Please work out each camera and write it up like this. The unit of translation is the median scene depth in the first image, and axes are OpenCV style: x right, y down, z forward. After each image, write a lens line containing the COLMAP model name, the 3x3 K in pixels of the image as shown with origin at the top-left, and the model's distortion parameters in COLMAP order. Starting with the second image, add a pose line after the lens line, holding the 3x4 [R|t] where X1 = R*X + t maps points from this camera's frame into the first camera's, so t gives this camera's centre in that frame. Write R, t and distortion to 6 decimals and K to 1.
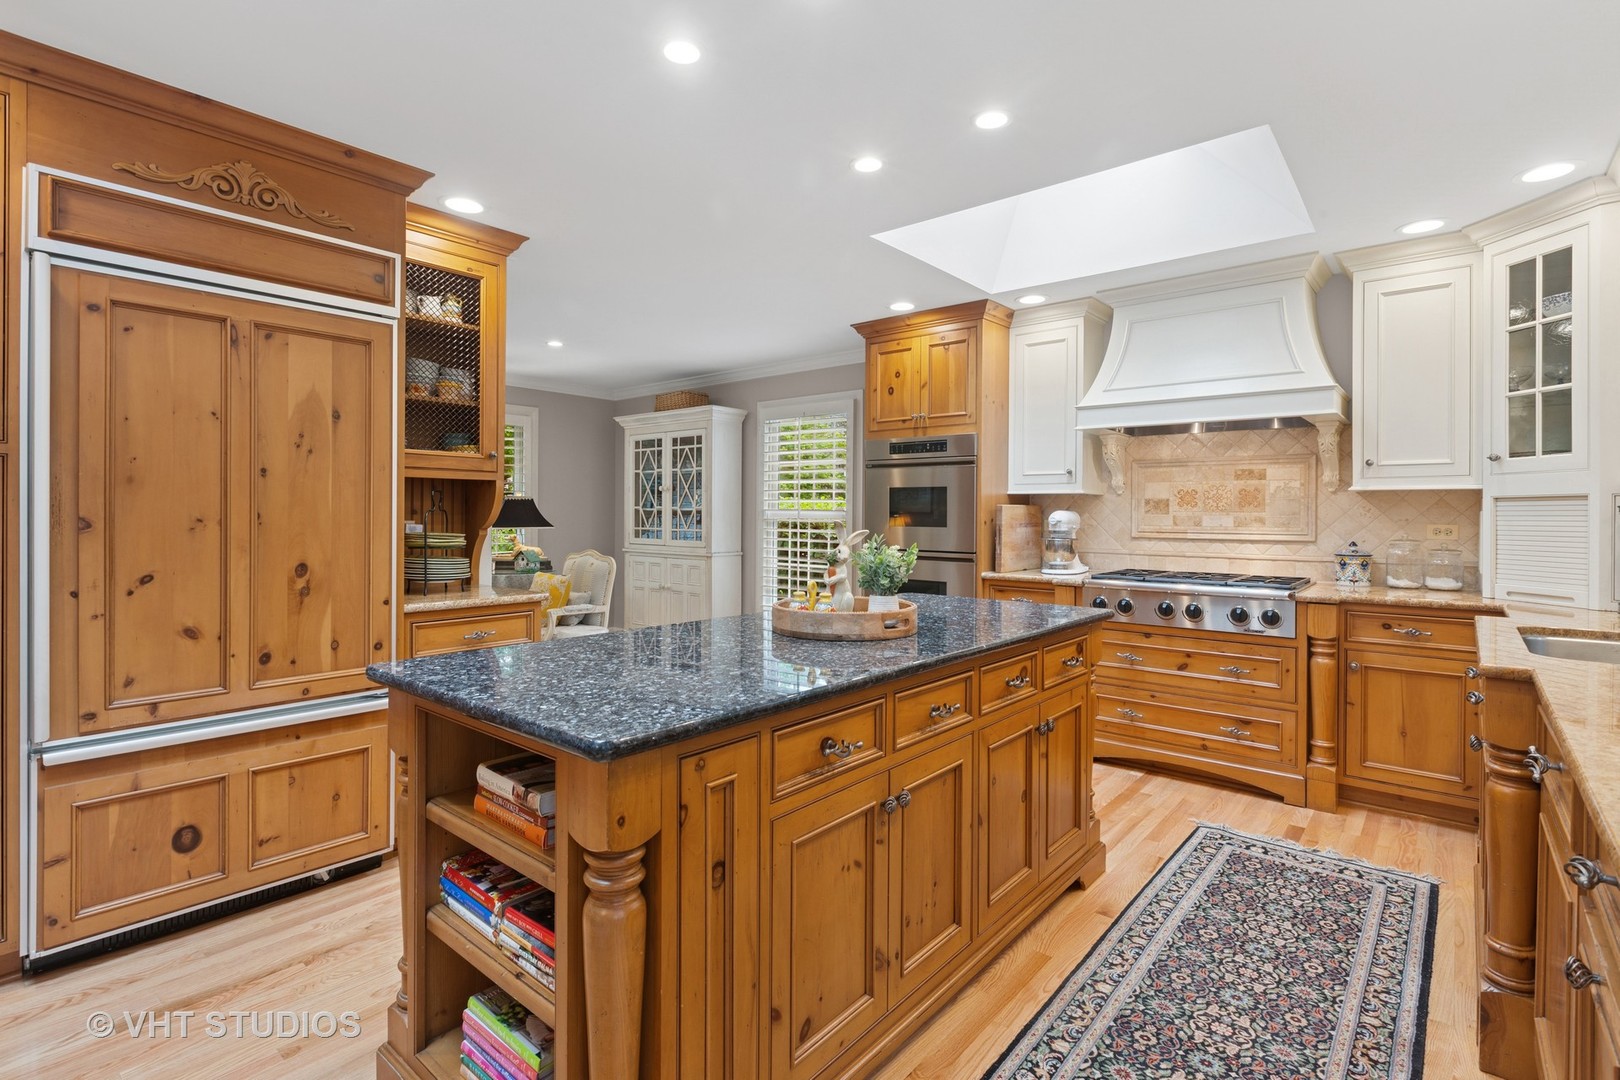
lens RADIAL K [[763.7, 0, 779.3], [0, 763.7, 515.1], [0, 0, 1]] dist [-0.003662, -0.000272]
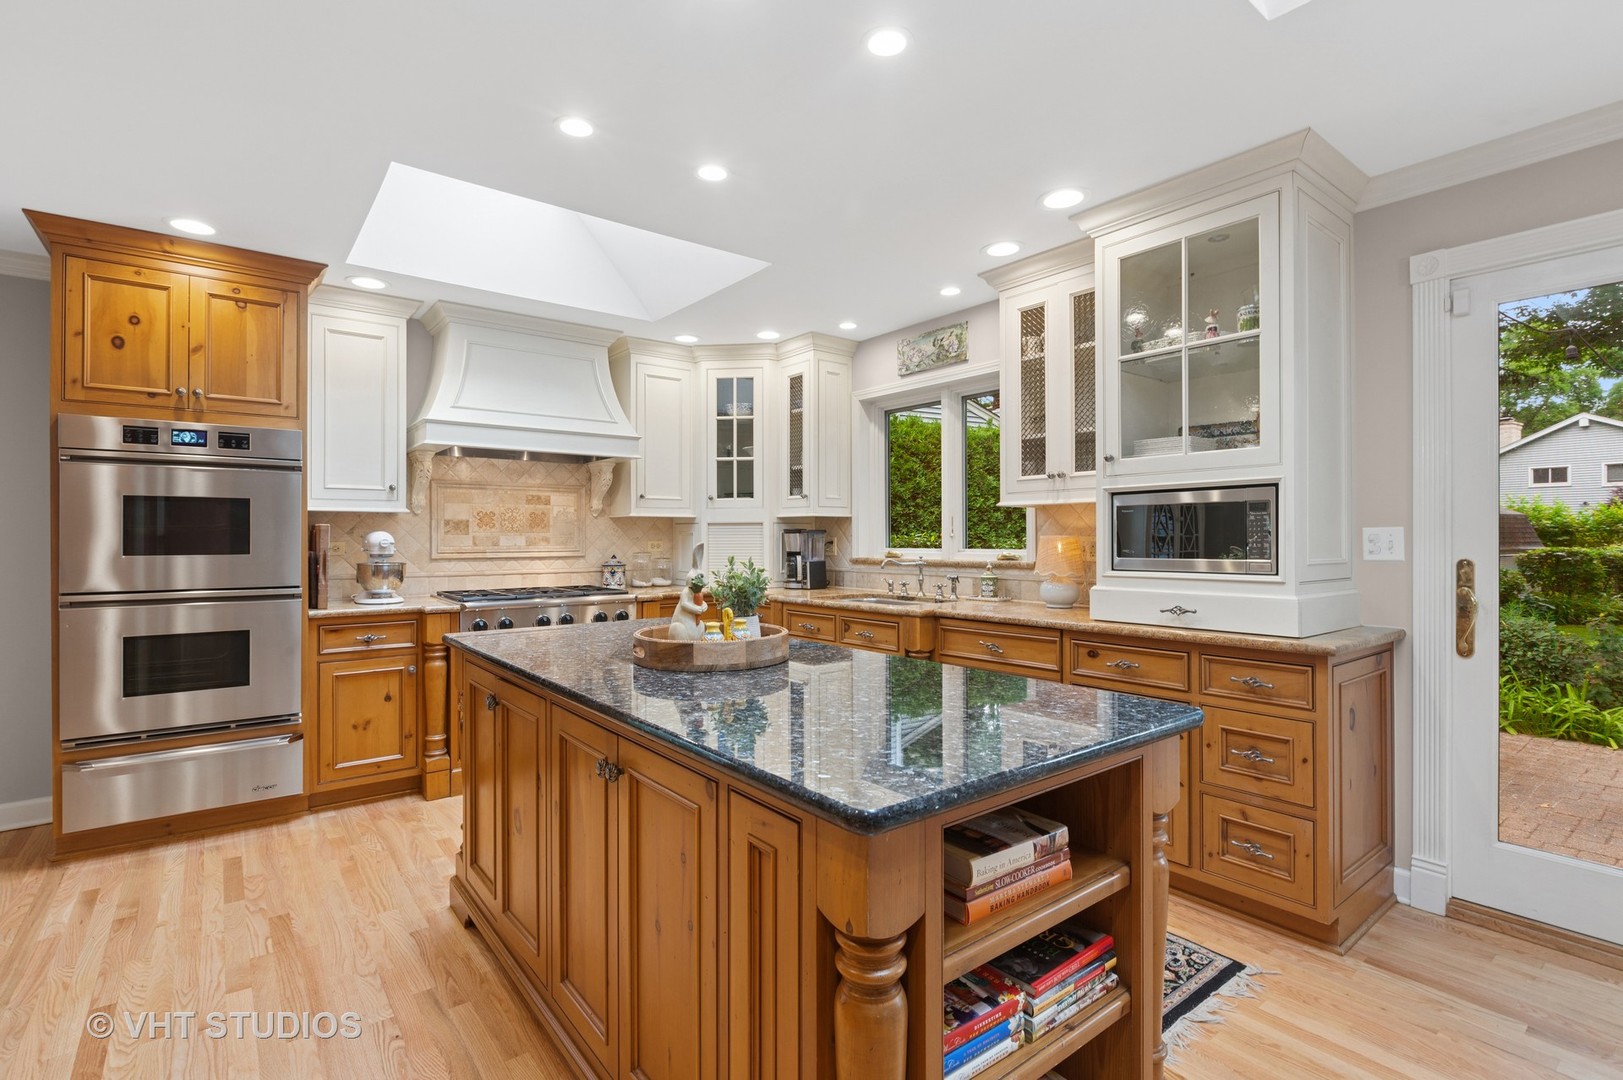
lens RADIAL K [[765.1, 0, 816.3], [0, 765.1, 533.0], [0, 0, 1]] dist [-0.003662, -0.000272]
pose [[0.180976, -0.002891, 0.983483, -0.437559], [0.005728, 0.999982, 0.001886, -0.003070], [-0.983471, 0.005292, 0.180989, 0.375213]]
